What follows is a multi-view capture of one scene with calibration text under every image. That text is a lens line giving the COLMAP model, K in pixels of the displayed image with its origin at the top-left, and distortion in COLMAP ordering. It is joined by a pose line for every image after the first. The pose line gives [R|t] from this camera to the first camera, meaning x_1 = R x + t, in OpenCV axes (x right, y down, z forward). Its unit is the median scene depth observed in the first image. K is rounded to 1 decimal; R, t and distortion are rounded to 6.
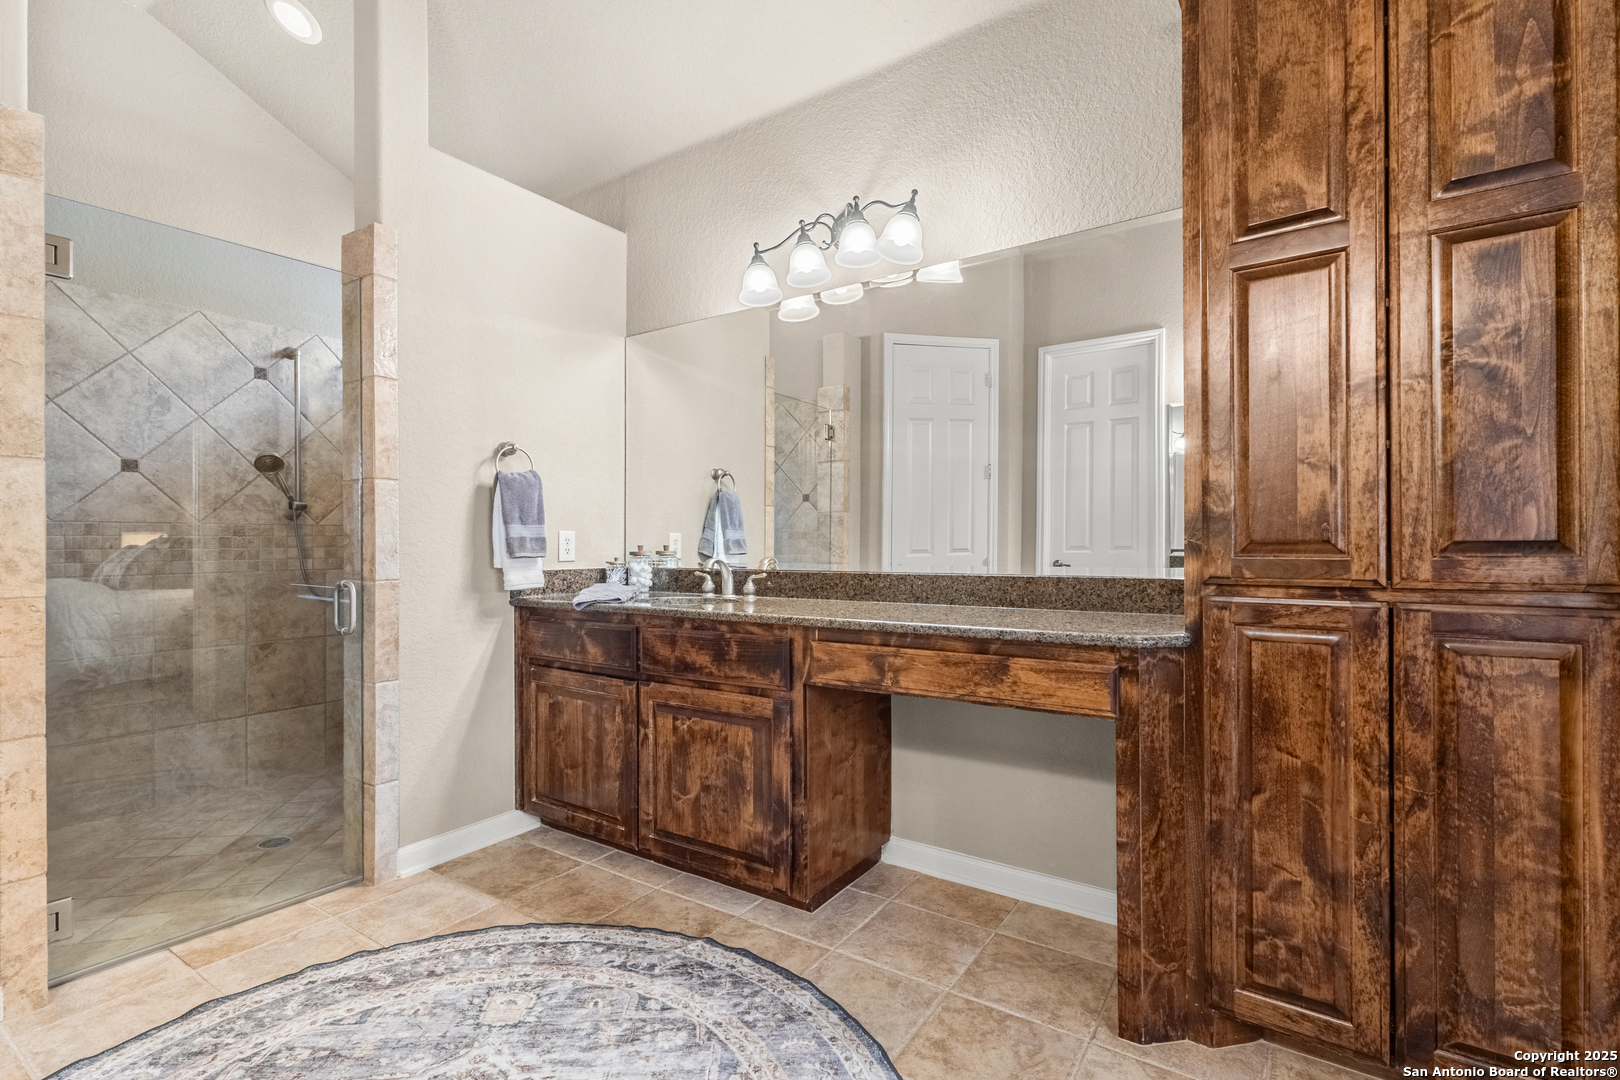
lens RADIAL K [[743.4, 0, 805.8], [0, 743.4, 540.7], [0, 0, 1]] dist [0.008034, -0.002143]
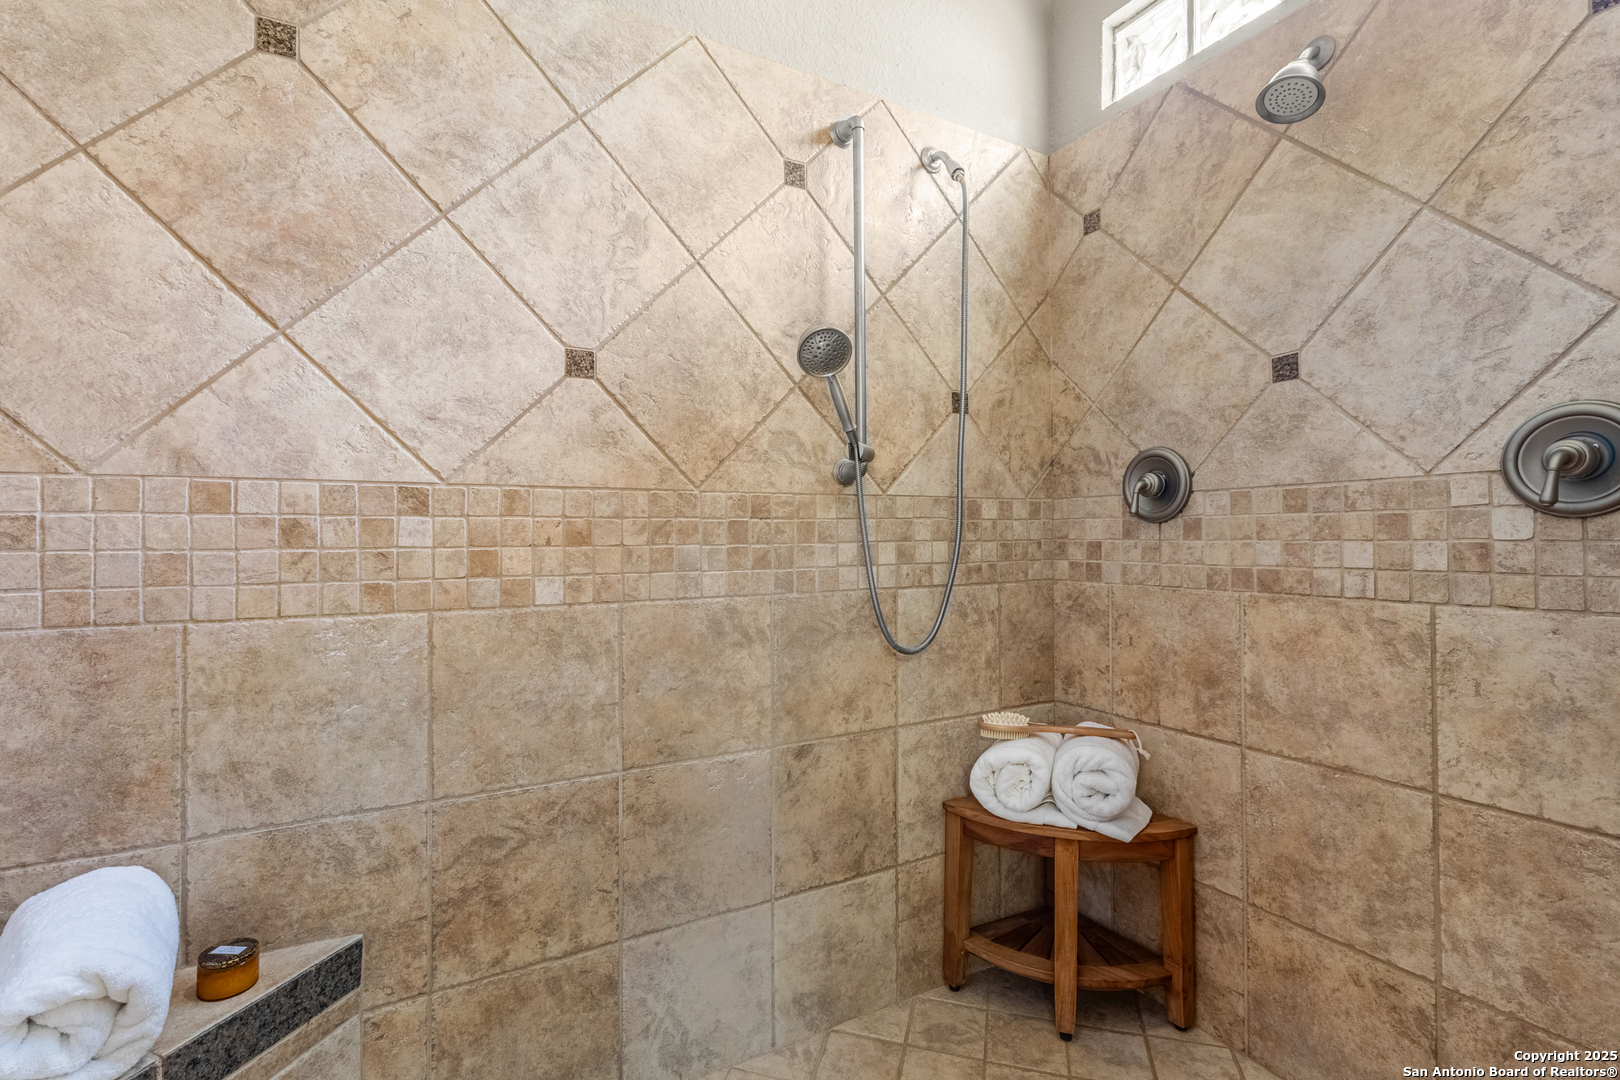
lens RADIAL K [[743.4, 0, 810.1], [0, 743.4, 530.8], [0, 0, 1]] dist [0.008034, -0.002143]
pose [[0.894282, 0.003077, -0.447494, -0.528869], [-0.001036, 0.999988, 0.004807, -0.000584], [0.447503, -0.003835, 0.894274, 0.602978]]
